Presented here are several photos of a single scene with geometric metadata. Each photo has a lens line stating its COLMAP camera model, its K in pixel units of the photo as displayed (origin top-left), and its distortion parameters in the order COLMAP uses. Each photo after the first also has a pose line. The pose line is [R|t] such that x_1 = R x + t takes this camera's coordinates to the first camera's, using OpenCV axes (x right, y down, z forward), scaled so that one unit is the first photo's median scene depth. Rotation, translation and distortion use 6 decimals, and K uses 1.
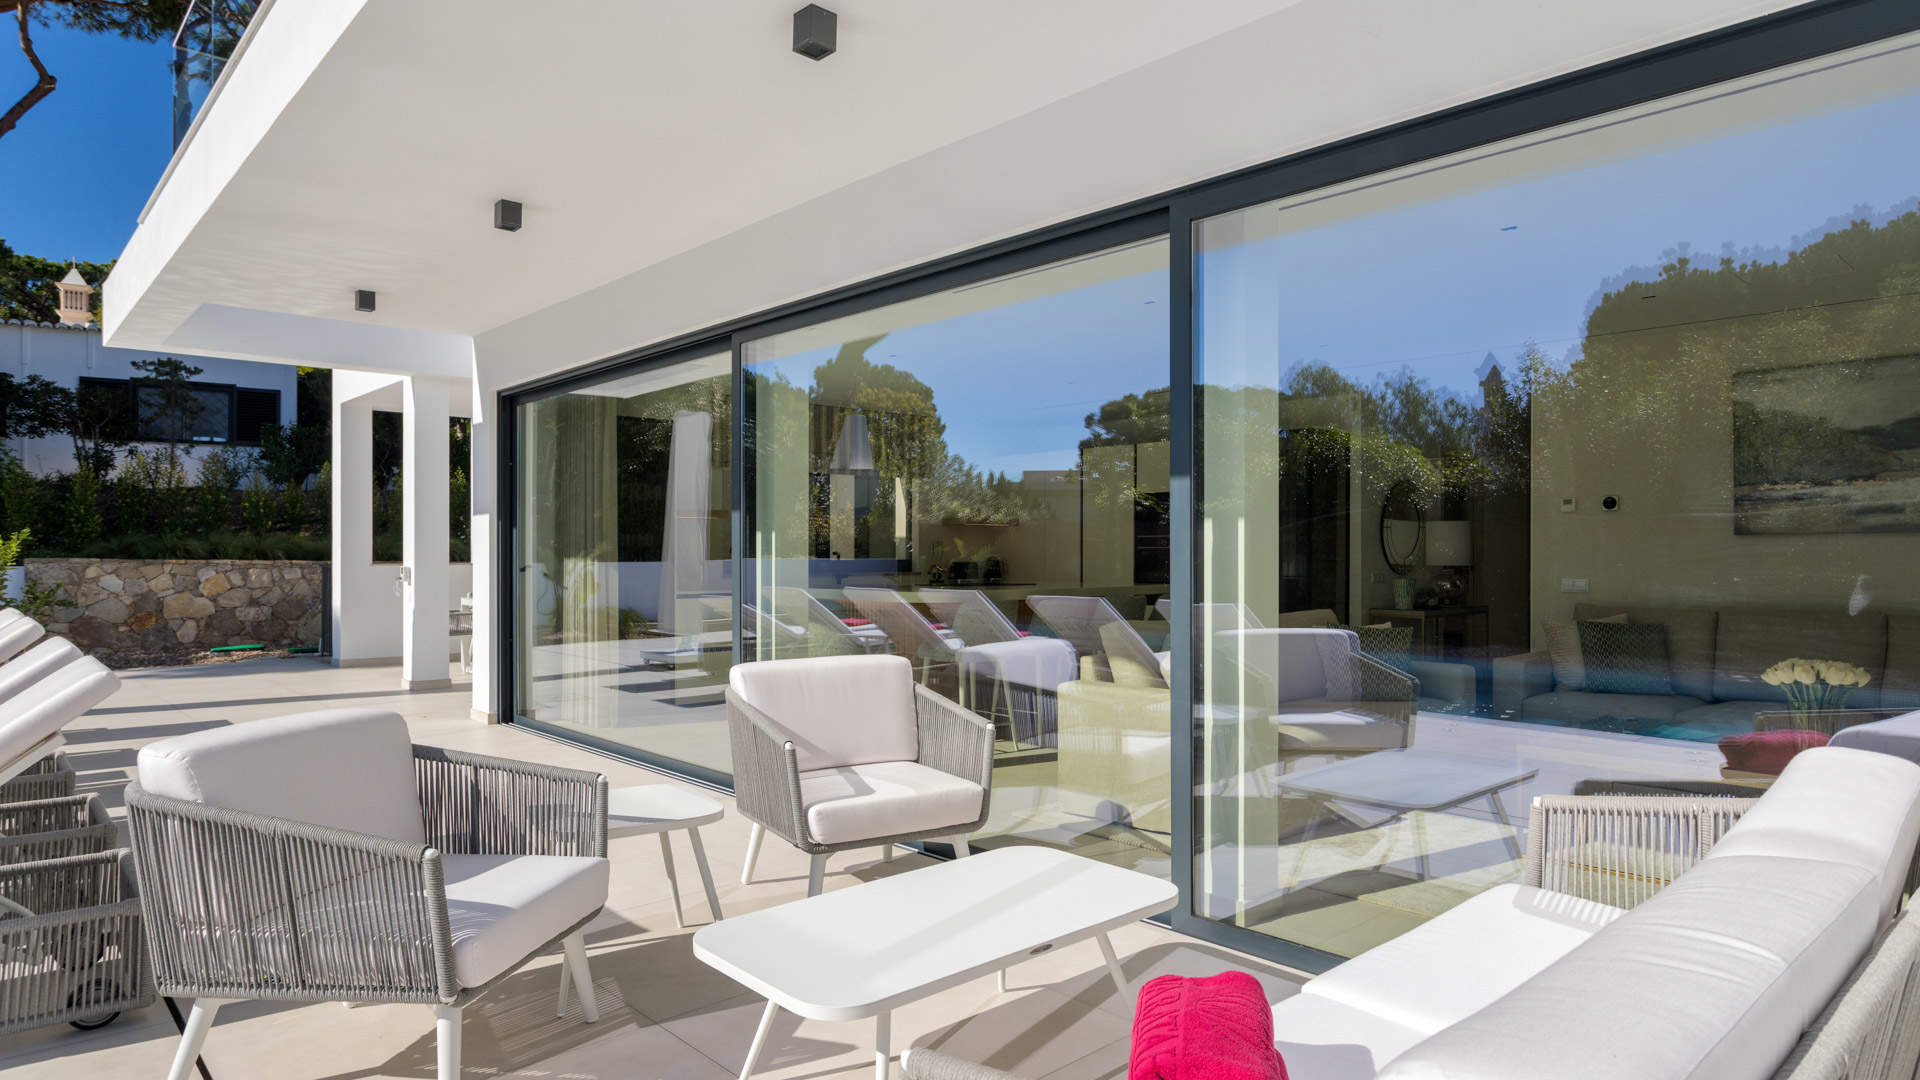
lens RADIAL K [[1087.9, 0, 956.8], [0, 1087.9, 550.2], [0, 0, 1]] dist [0.007366, 0.002146]
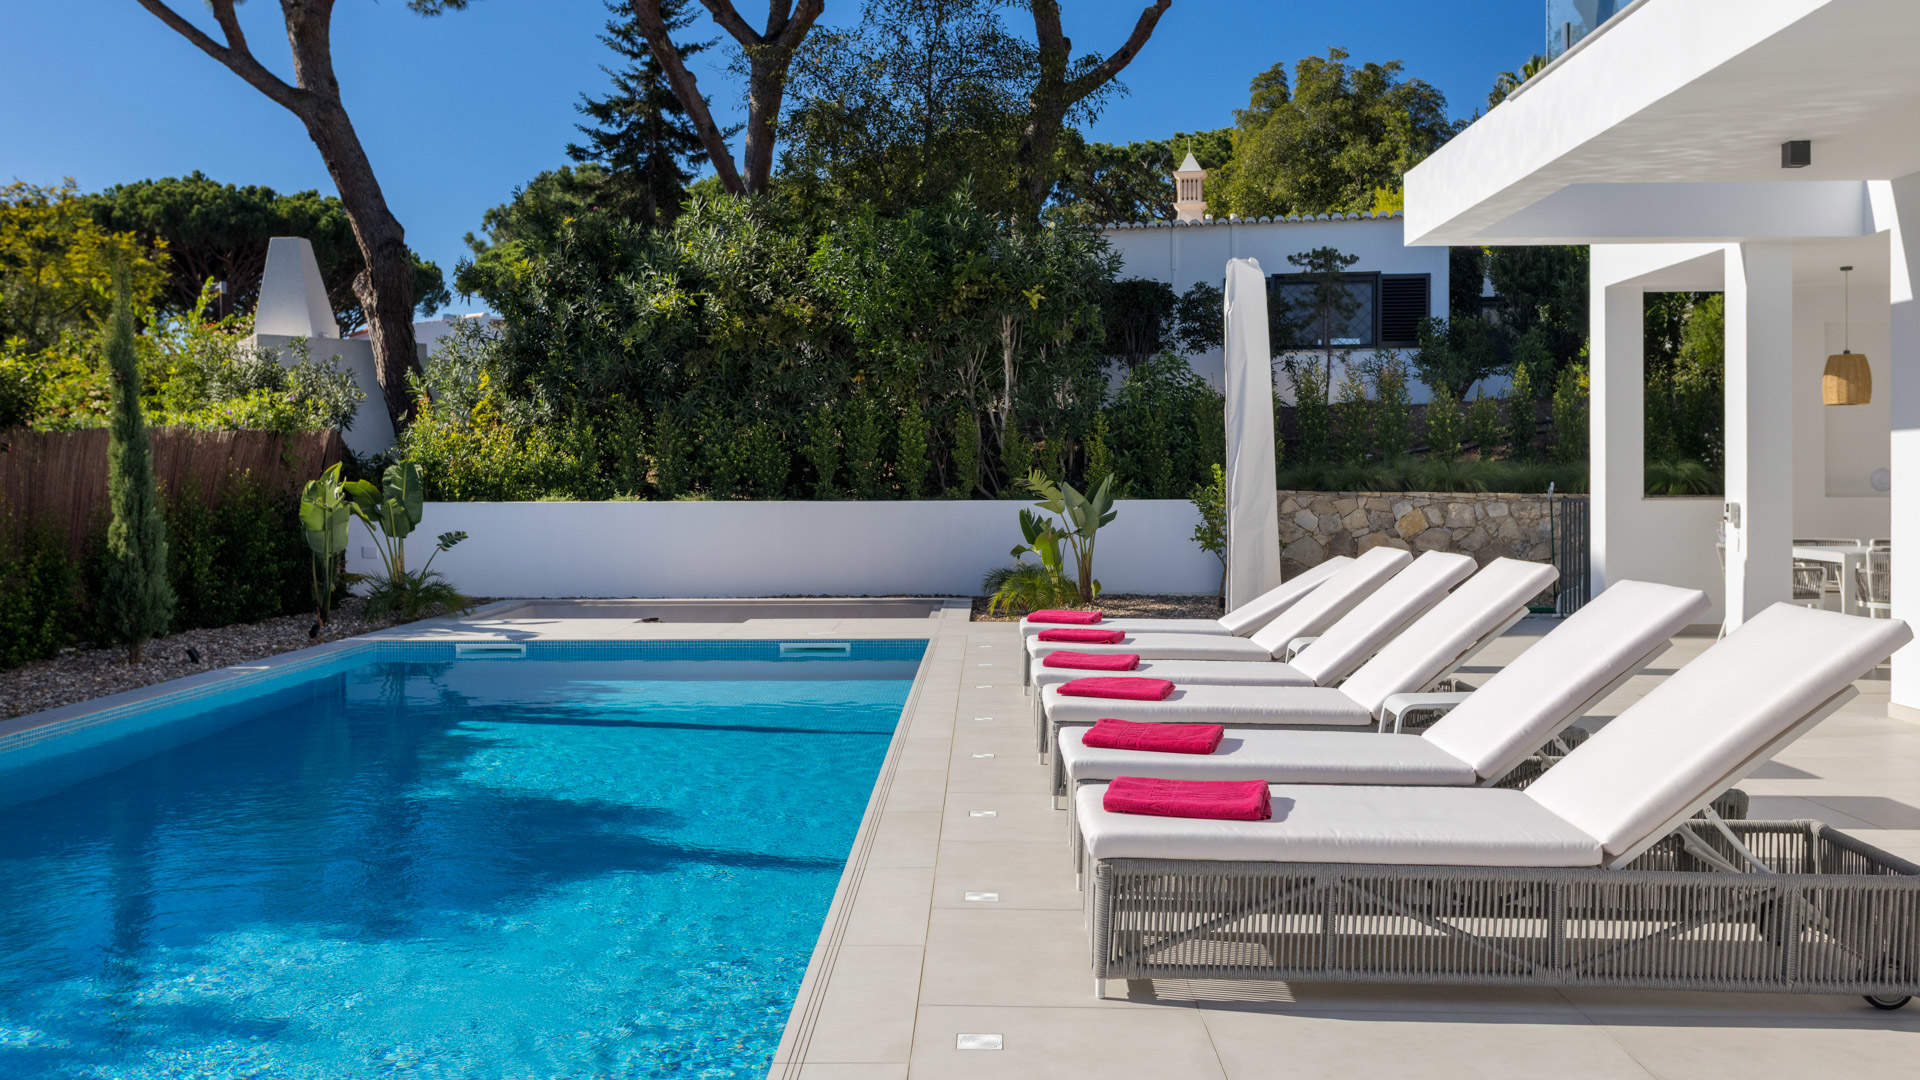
lens RADIAL K [[1624.9, 0, 955.4], [0, 1624.9, 533.6], [0, 0, 1]] dist [-0.019709, -0.001718]
pose [[0.716594, 0.017841, -0.697263, -0.072688], [0.007770, 0.999407, 0.033558, -0.003287], [0.697447, -0.029465, 0.716030, -0.092612]]
